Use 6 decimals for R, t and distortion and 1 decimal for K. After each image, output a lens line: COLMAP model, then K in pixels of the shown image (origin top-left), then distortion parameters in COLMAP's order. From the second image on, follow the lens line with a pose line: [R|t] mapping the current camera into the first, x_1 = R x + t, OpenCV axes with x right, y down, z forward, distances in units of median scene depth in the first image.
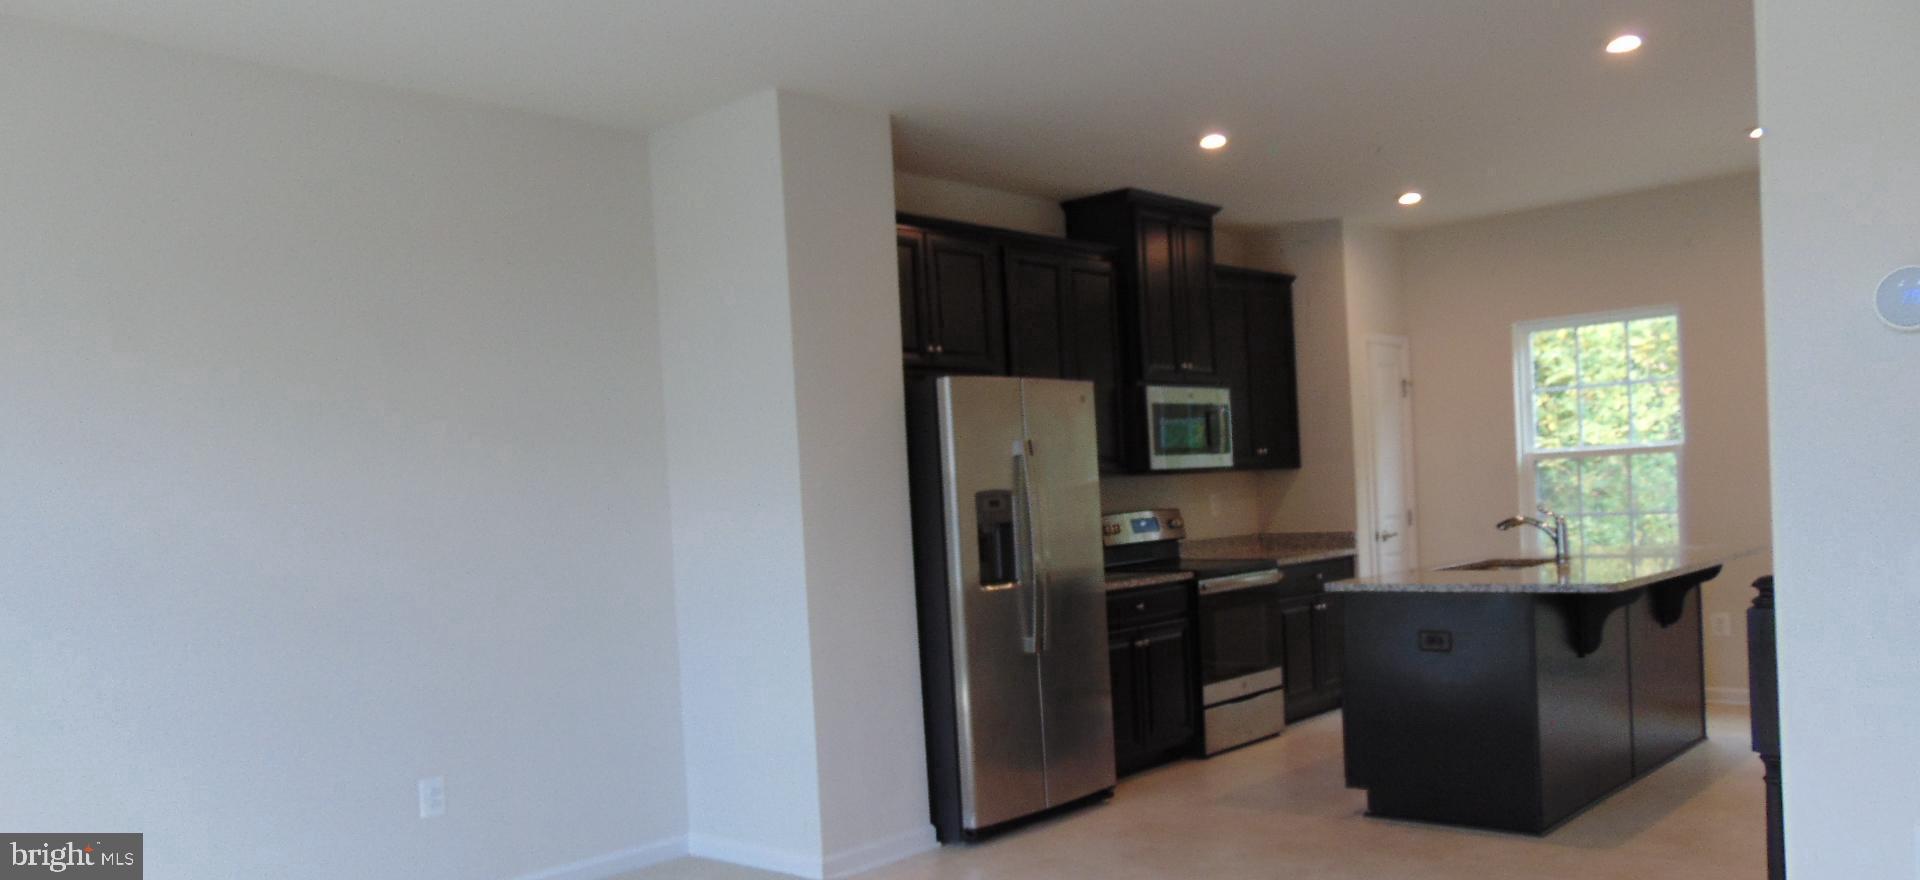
lens RADIAL K [[1426.6, 0, 962.0], [0, 1426.6, 537.2], [0, 0, 1]] dist [-0.004539, 0.001792]
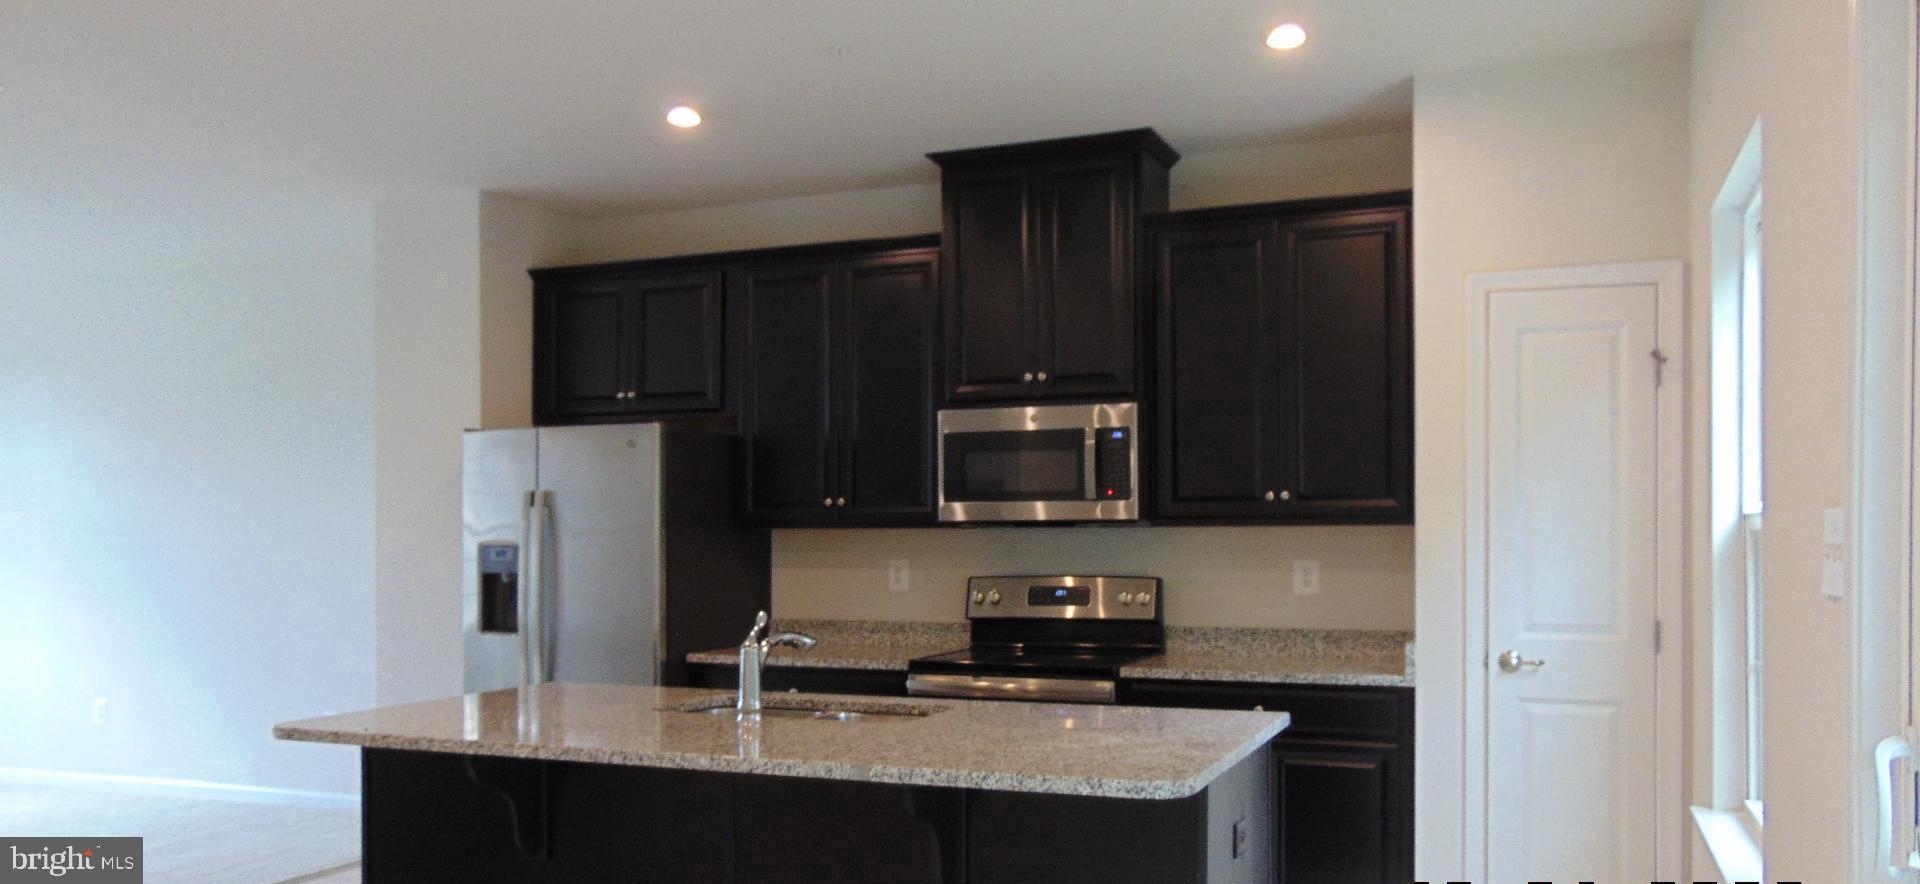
lens RADIAL K [[1424.4, 0, 961.8], [0, 1424.4, 559.2], [0, 0, 1]] dist [-0.024377, 0.000155]
pose [[0.327291, 0.065318, -0.942663, 0.790025], [-0.040467, 0.997662, 0.055079, -0.064520], [0.944057, 0.020120, 0.329169, 0.709033]]
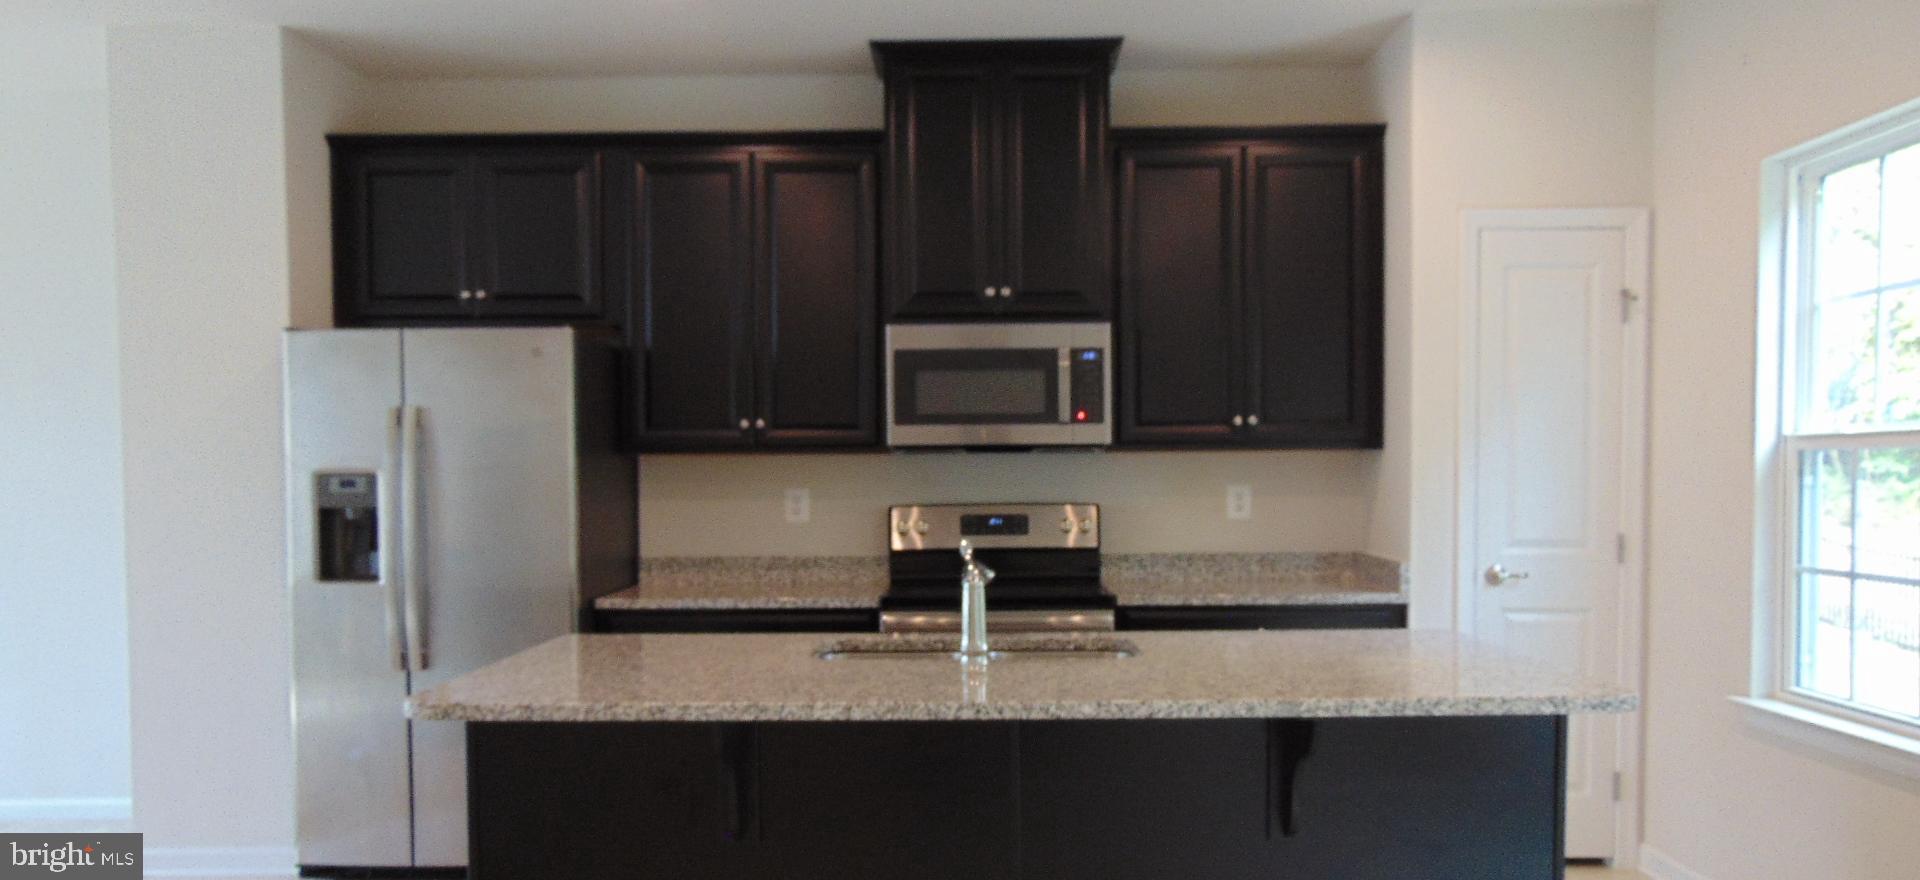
lens RADIAL K [[1426.6, 0, 962.0], [0, 1426.6, 537.2], [0, 0, 1]] dist [-0.004539, 0.001792]
pose [[0.654125, 0.080510, -0.752089, 0.636415], [-0.048454, 0.996737, 0.064557, -0.046088], [0.754833, -0.005787, 0.655892, 0.528354]]
